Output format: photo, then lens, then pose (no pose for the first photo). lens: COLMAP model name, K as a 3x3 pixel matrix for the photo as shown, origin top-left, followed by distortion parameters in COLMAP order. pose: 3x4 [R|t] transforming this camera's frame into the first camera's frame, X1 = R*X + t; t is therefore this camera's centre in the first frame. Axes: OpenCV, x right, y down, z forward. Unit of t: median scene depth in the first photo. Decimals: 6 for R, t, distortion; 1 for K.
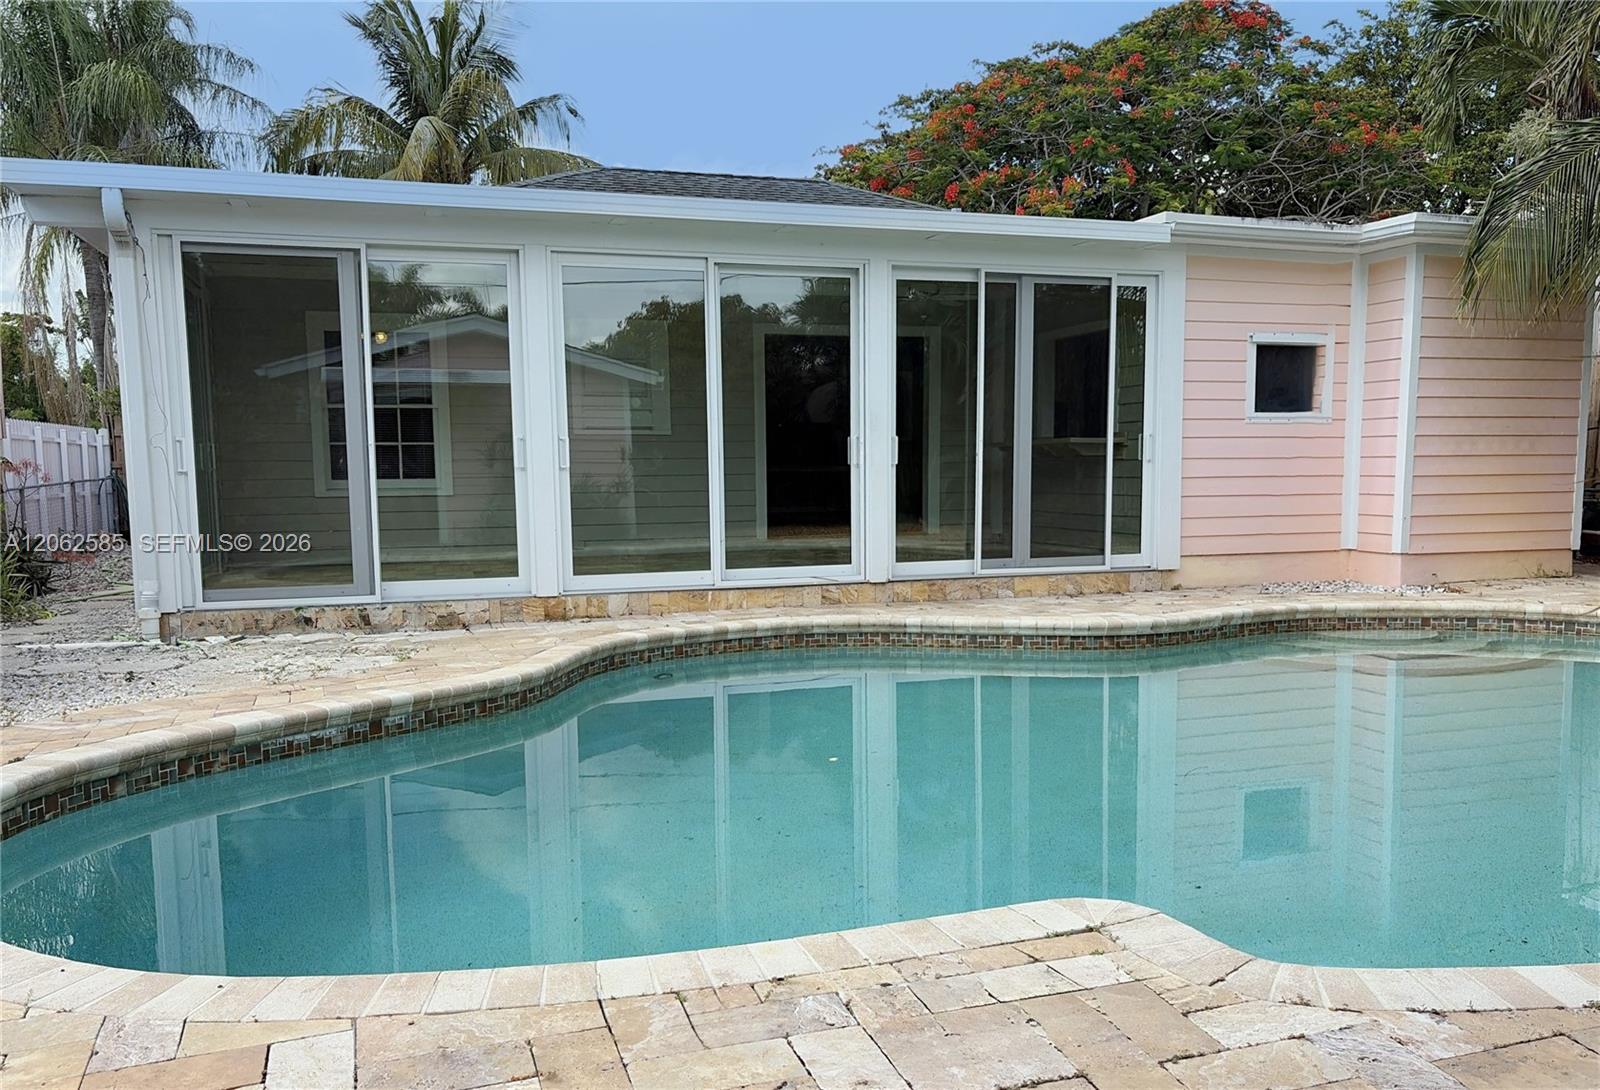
lens RADIAL K [[1274.1, 0, 802.5], [0, 1274.1, 580.9], [0, 0, 1]] dist [0.027404, -0.004086]
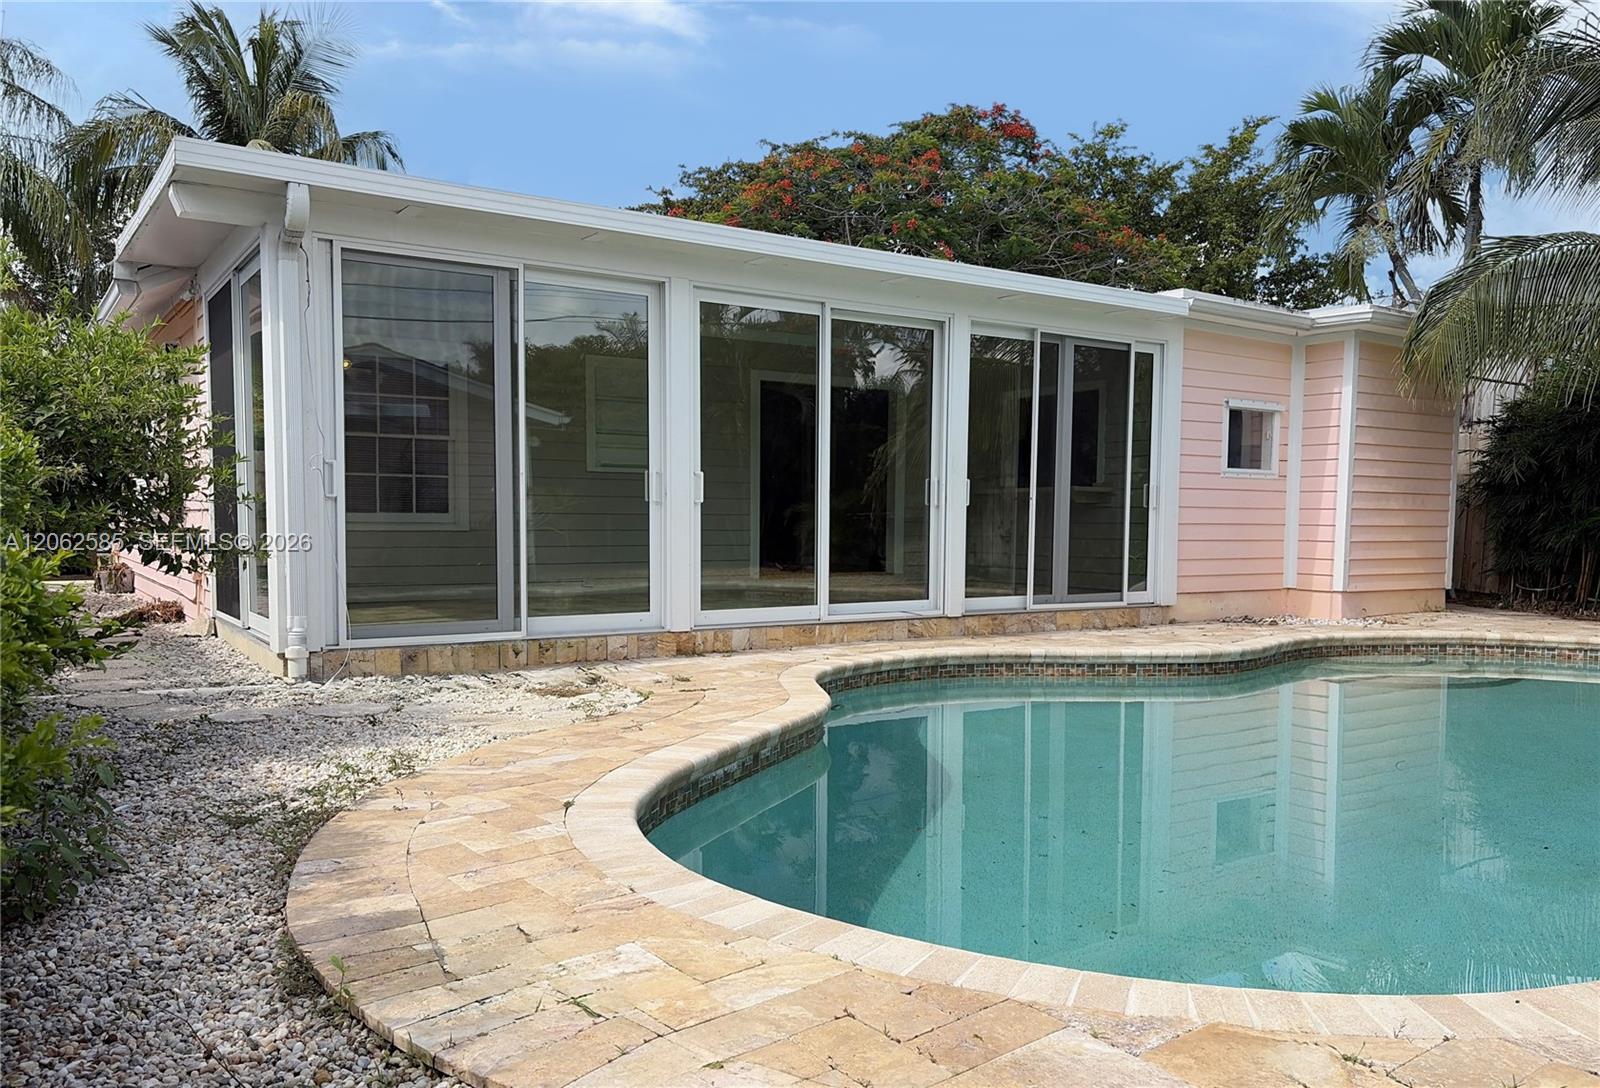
lens RADIAL K [[1205.8, 0, 803.0], [0, 1205.8, 586.7], [0, 0, 1]] dist [0.041290, -0.039824]
pose [[0.964371, 0.002540, 0.264540, -0.327515], [0.006421, 0.999435, -0.033004, 0.008223], [-0.264474, 0.033527, 0.963810, 0.067005]]
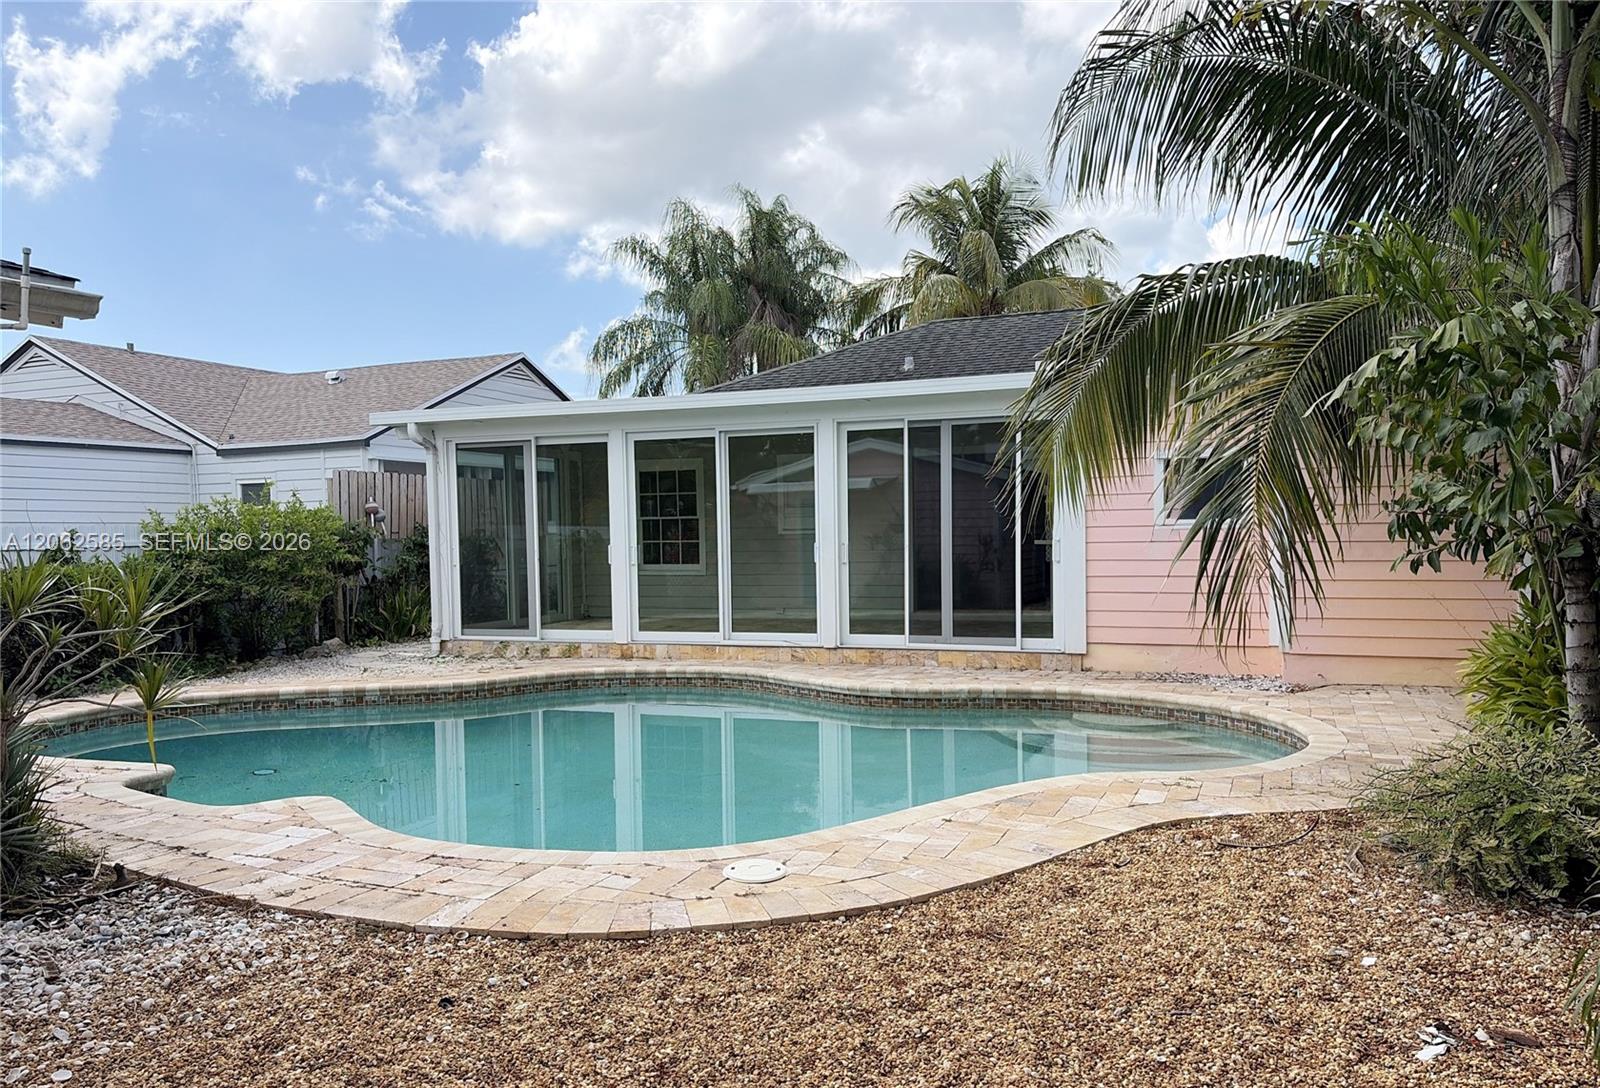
lens RADIAL K [[1205.8, 0, 807.0], [0, 1205.8, 542.4], [0, 0, 1]] dist [0.041290, -0.039824]
pose [[0.774217, 0.005940, -0.632893, 0.868329], [-0.052411, 0.997123, -0.054755, -0.040296], [0.630747, 0.075563, 0.772301, -0.033175]]
